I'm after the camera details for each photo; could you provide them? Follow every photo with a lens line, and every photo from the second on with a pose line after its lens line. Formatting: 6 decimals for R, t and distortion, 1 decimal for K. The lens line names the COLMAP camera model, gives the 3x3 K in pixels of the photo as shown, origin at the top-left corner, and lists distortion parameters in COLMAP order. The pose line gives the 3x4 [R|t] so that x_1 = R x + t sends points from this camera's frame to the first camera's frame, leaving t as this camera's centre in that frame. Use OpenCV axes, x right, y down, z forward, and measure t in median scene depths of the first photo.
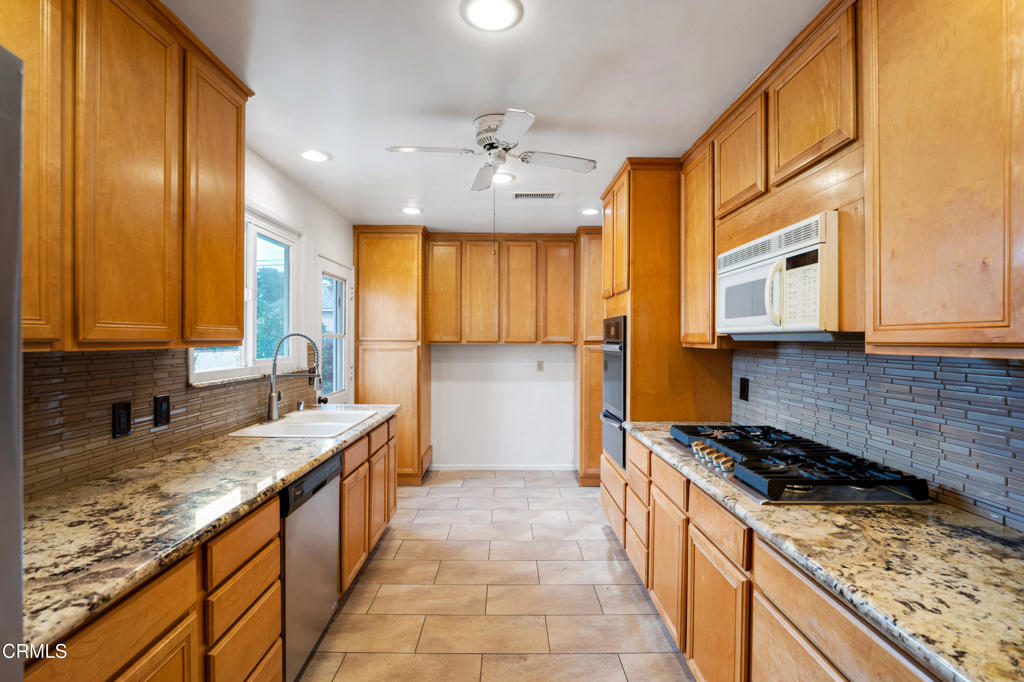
lens RADIAL K [[468.6, 0, 512.0], [0, 468.6, 341.0], [0, 0, 1]] dist [-0.000791, -0.000046]
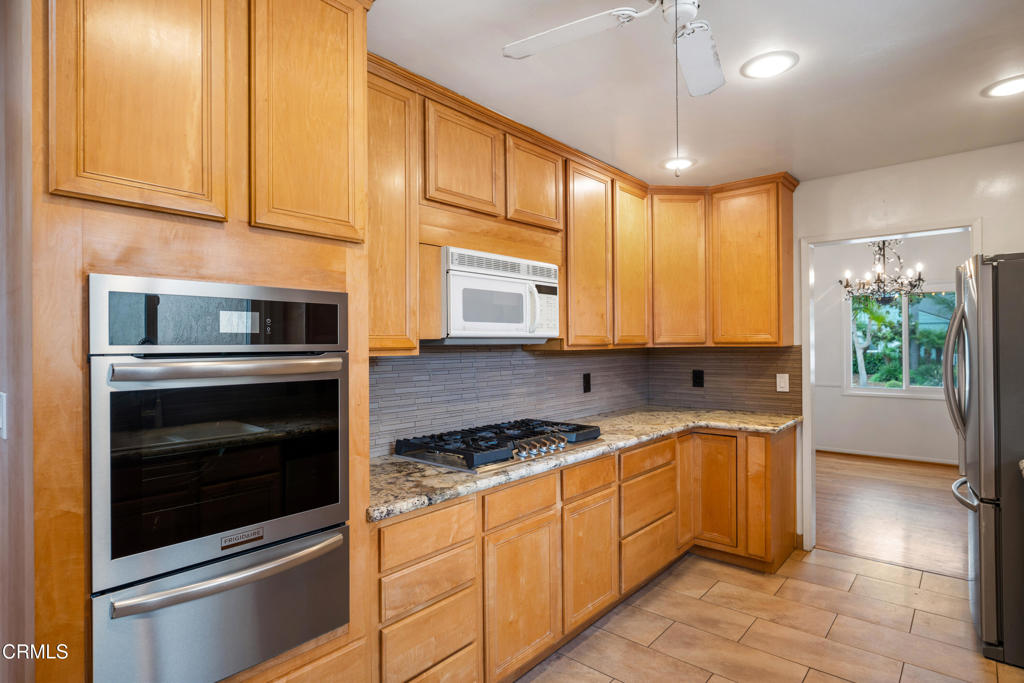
lens RADIAL K [[539.0, 0, 511.2], [0, 539.0, 343.5], [0, 0, 1]] dist [-0.000356, -0.000445]
pose [[-0.750545, 0.002933, 0.660813, -0.373417], [0.006367, 0.999976, 0.002794, -0.006339], [-0.660789, 0.006304, -0.750546, 2.035438]]
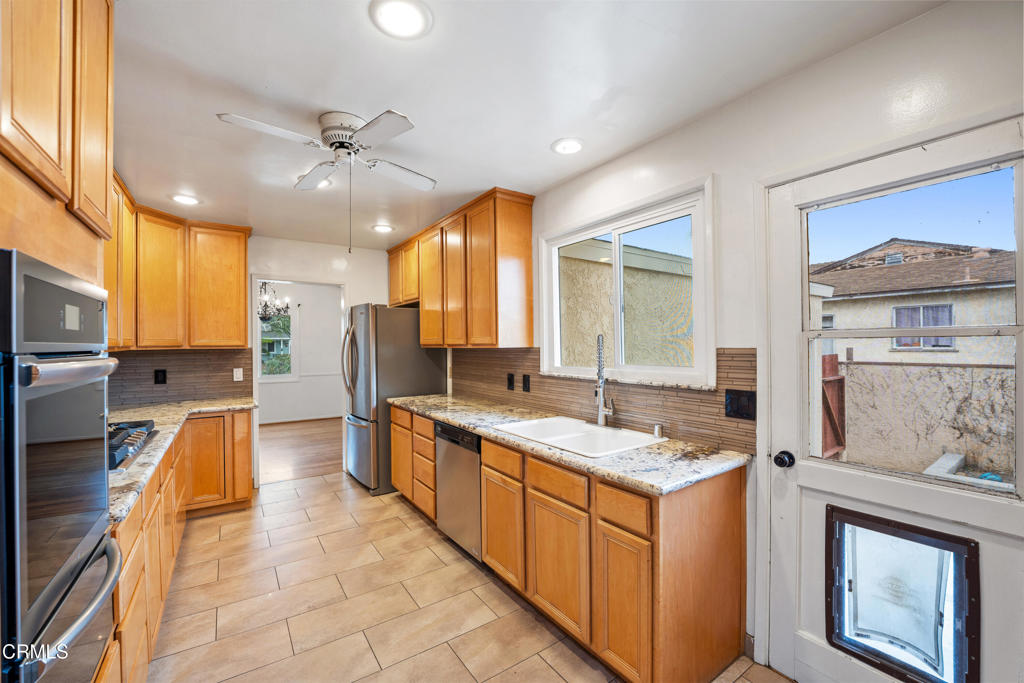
lens RADIAL K [[417.2, 0, 509.2], [0, 417.2, 343.4], [0, 0, 1]] dist [-0.026262, 0.000819]
pose [[-0.831580, 0.001310, -0.555403, 0.207715], [0.003127, 0.999992, -0.002324, -0.001539], [0.555396, -0.003669, -0.831578, 2.421642]]
